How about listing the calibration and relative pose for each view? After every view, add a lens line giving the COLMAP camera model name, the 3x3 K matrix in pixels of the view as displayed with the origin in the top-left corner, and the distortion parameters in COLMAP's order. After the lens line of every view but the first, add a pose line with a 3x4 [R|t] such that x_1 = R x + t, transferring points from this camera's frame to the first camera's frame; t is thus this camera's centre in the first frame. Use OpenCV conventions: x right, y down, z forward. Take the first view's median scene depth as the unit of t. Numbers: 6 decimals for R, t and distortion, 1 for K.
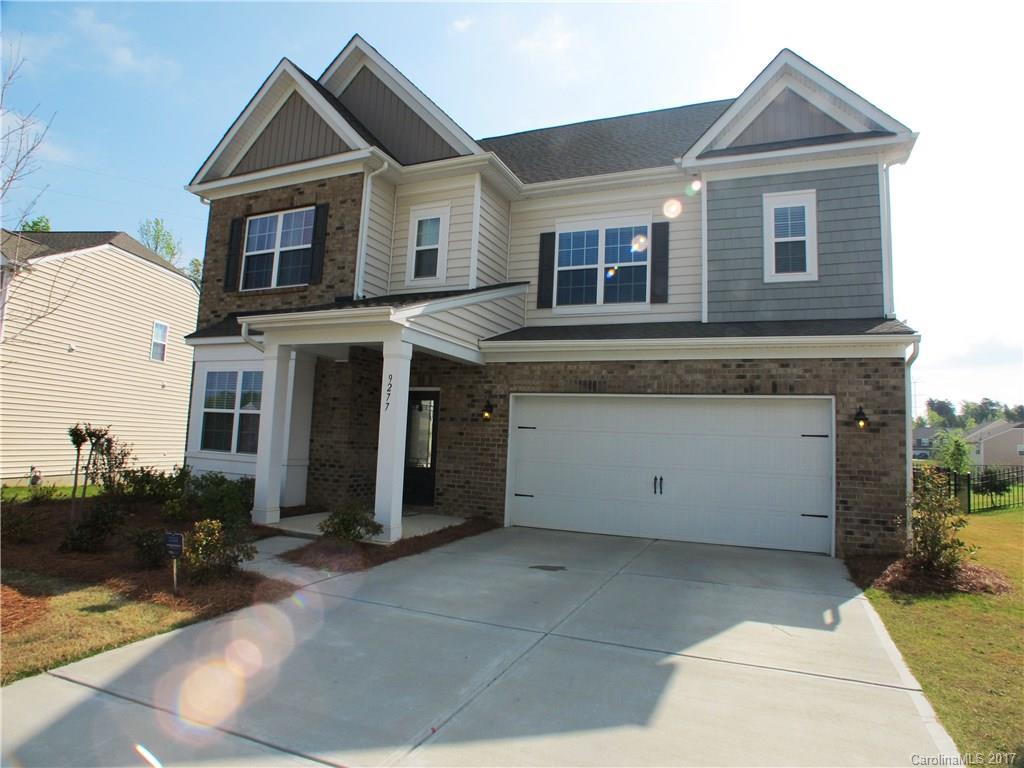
lens RADIAL K [[610.2, 0, 514.9], [0, 610.2, 375.5], [0, 0, 1]] dist [-0.116866, 0.060034]
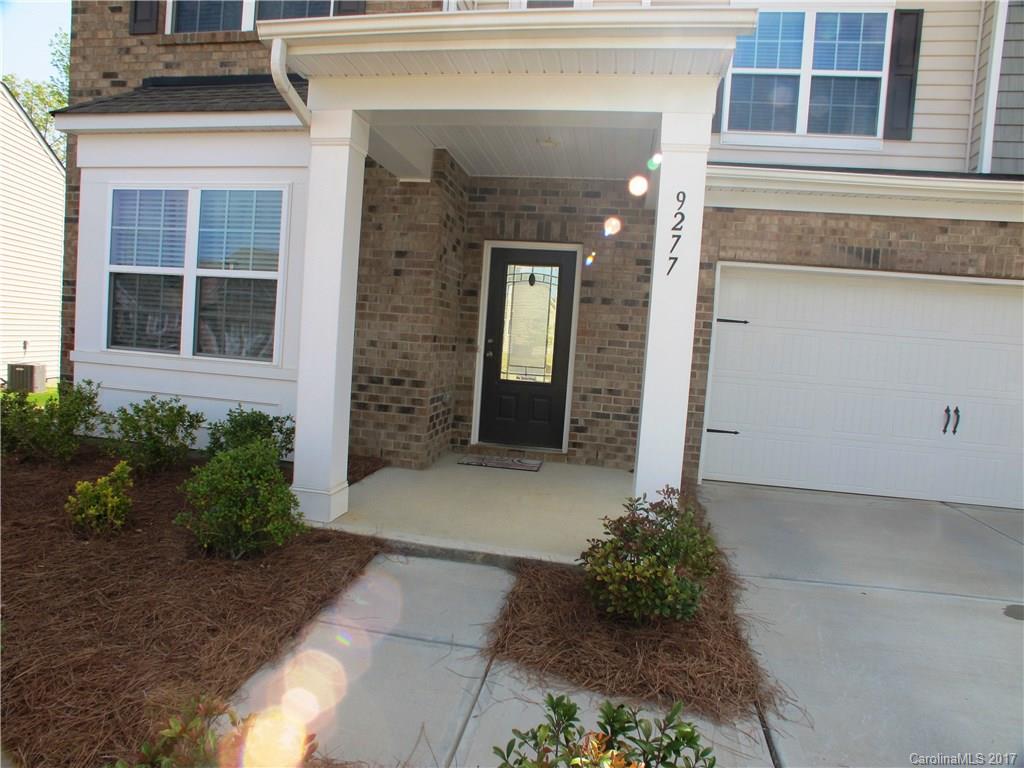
lens RADIAL K [[610.2, 0, 514.9], [0, 610.2, 375.5], [0, 0, 1]] dist [-0.116866, 0.060034]
pose [[0.972665, 0.011530, 0.231927, -0.330177], [-0.053377, 0.983124, 0.174981, 0.046571], [-0.225995, -0.182577, 0.956866, 0.475158]]
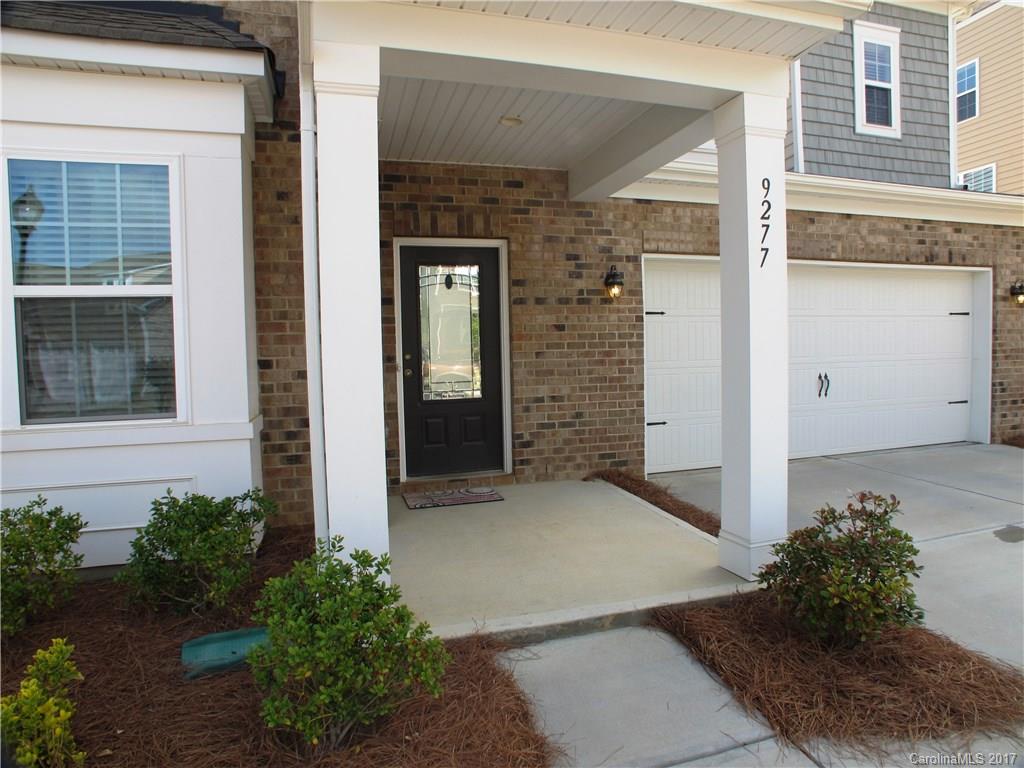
lens RADIAL K [[610.2, 0, 514.9], [0, 610.2, 375.5], [0, 0, 1]] dist [-0.116866, 0.060034]
pose [[0.769563, -0.089967, 0.632201, -0.473799], [-0.014158, 0.987378, 0.157747, 0.054475], [-0.638413, -0.130347, 0.758576, 0.629149]]
